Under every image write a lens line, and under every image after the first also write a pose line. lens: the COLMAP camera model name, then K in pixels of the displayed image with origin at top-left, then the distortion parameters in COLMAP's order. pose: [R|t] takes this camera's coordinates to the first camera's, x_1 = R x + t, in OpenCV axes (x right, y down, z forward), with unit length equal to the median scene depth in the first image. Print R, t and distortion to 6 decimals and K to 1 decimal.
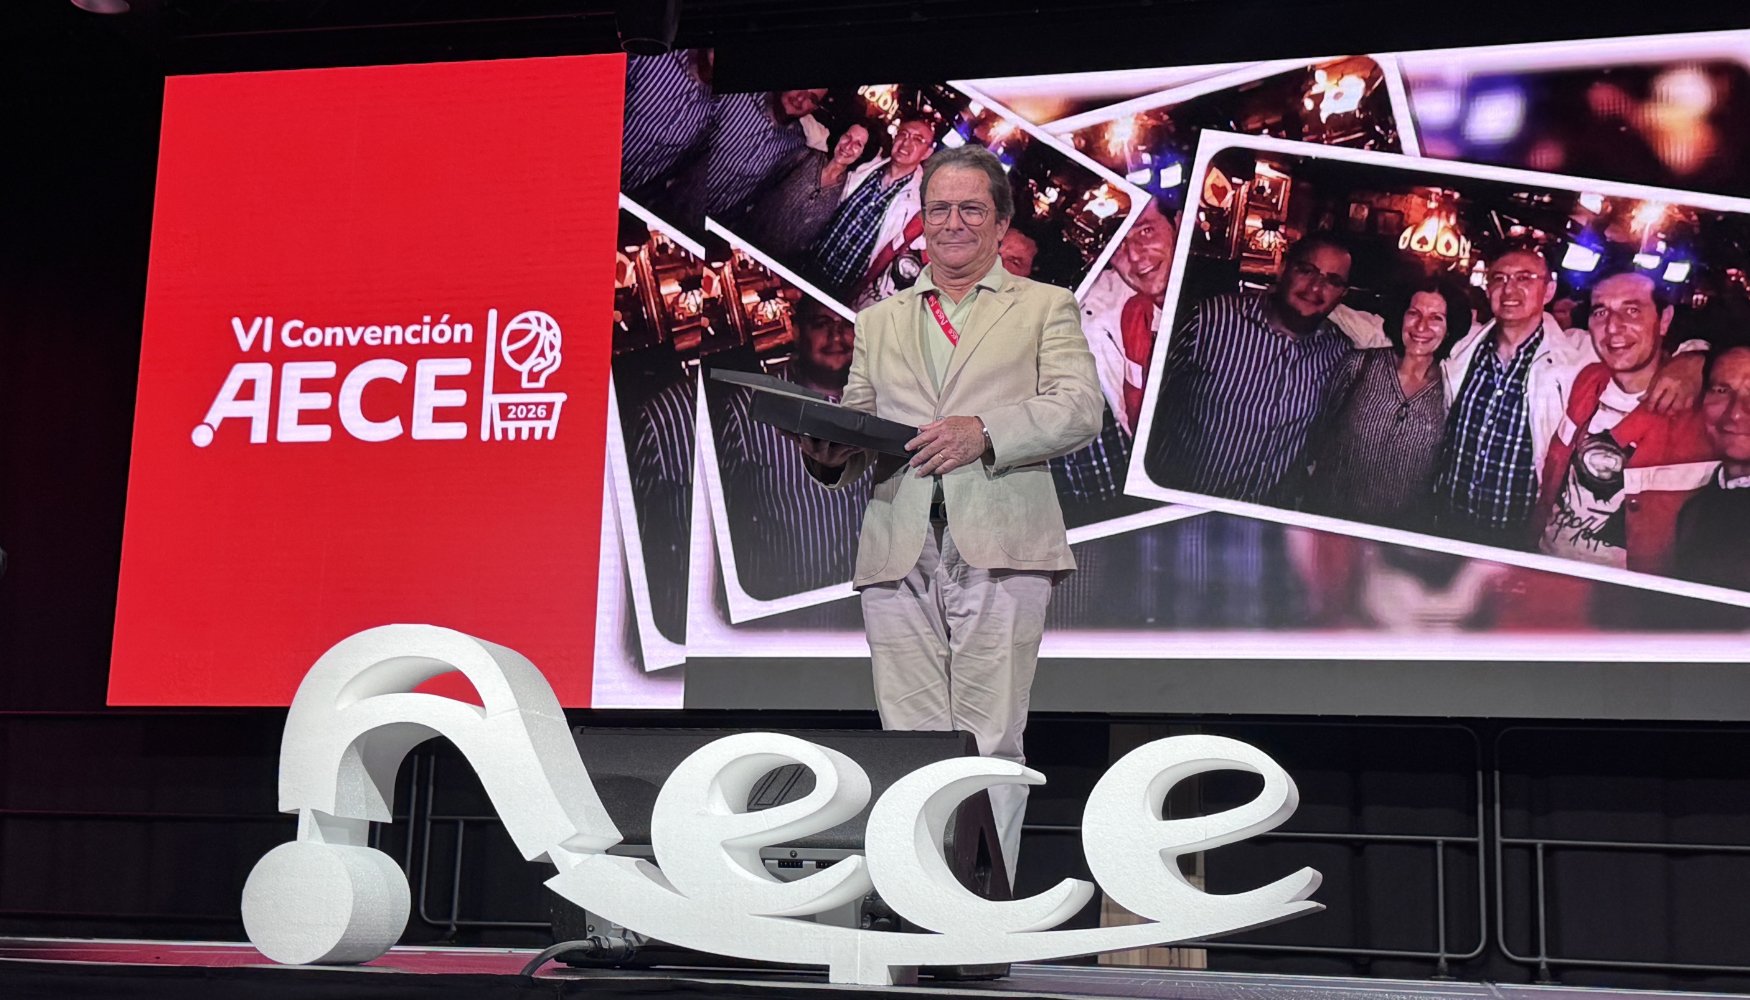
lens RADIAL K [[2253.0, 0, 908.9], [0, 2253.0, 504.1], [0, 0, 1]] dist [0.145583, -0.027131]
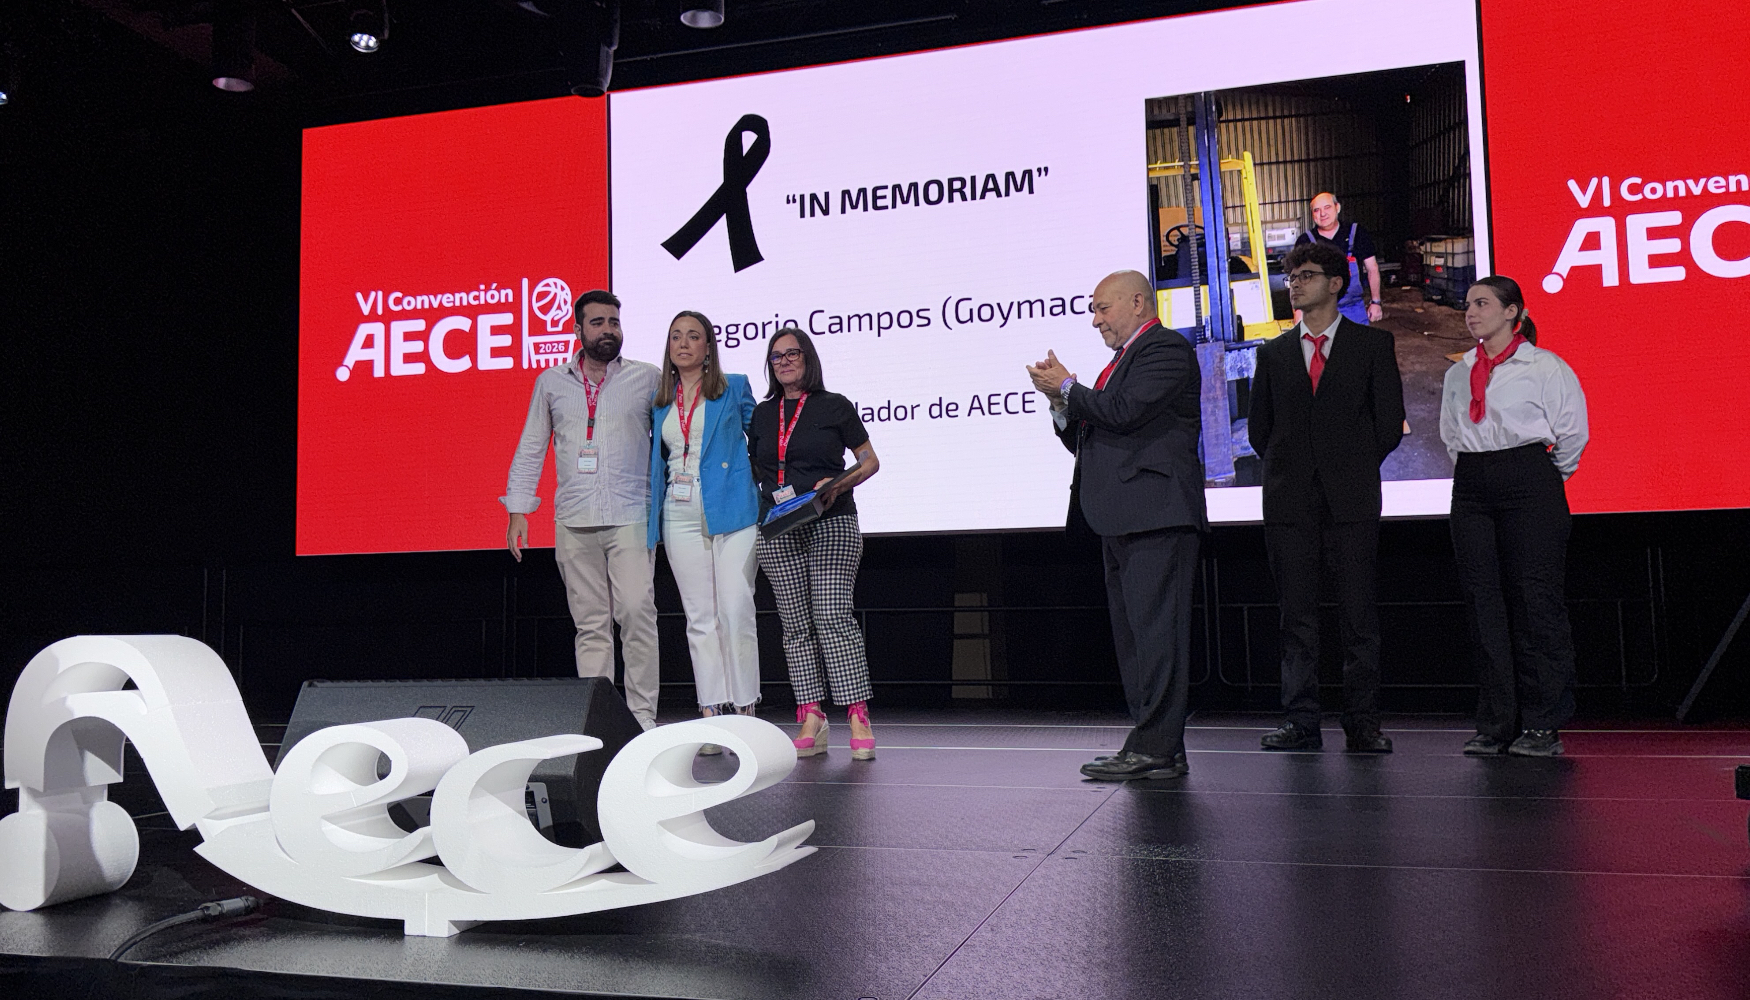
lens RADIAL K [[1397.7, 0, 875.0], [0, 1397.7, 500.0], [0, 0, 1]] dist [0.139926, -0.186245]
pose [[0.997770, -0.050927, -0.043134, 0.075437], [0.055066, 0.993368, 0.100933, -0.023234], [0.037708, -0.103083, 0.993958, 0.084631]]
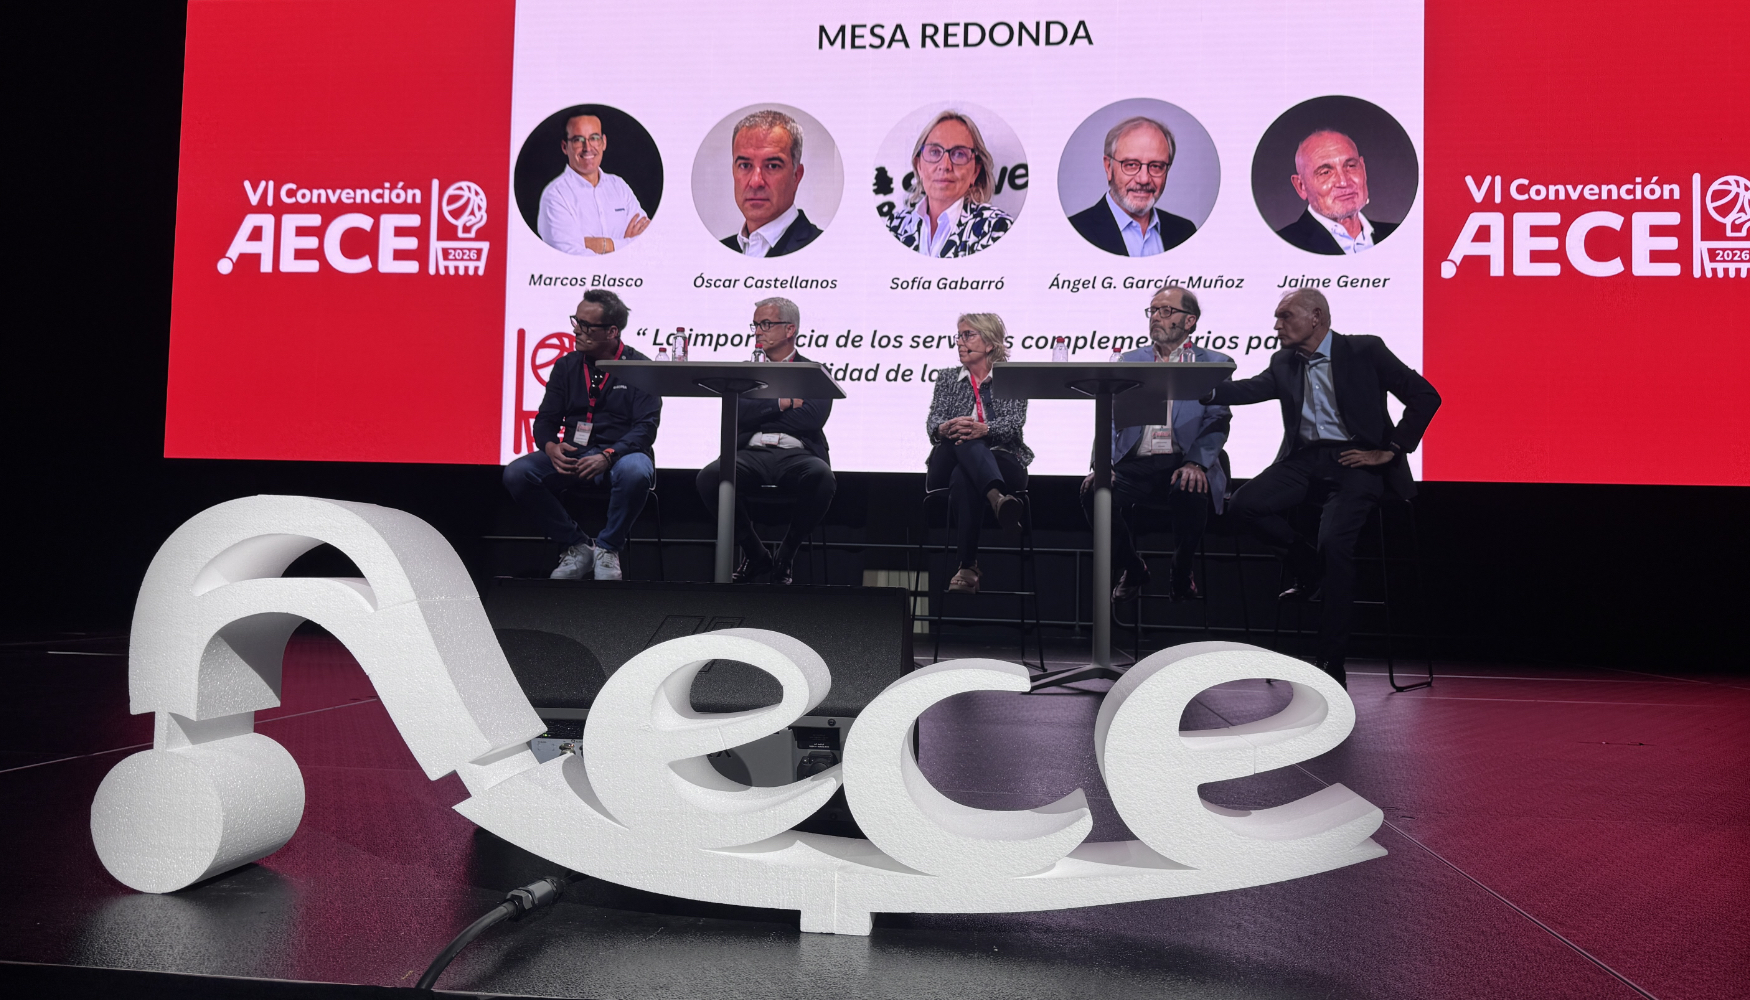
lens RADIAL K [[1270.7, 0, 875.0], [0, 1270.7, 500.0], [0, 0, 1]] dist [0.040509, -0.061465]
pose [[0.990795, 0.000945, 0.135368, -0.021467], [-0.019883, 0.990147, 0.138617, -0.004696], [-0.133903, -0.140032, 0.981051, 0.163333]]
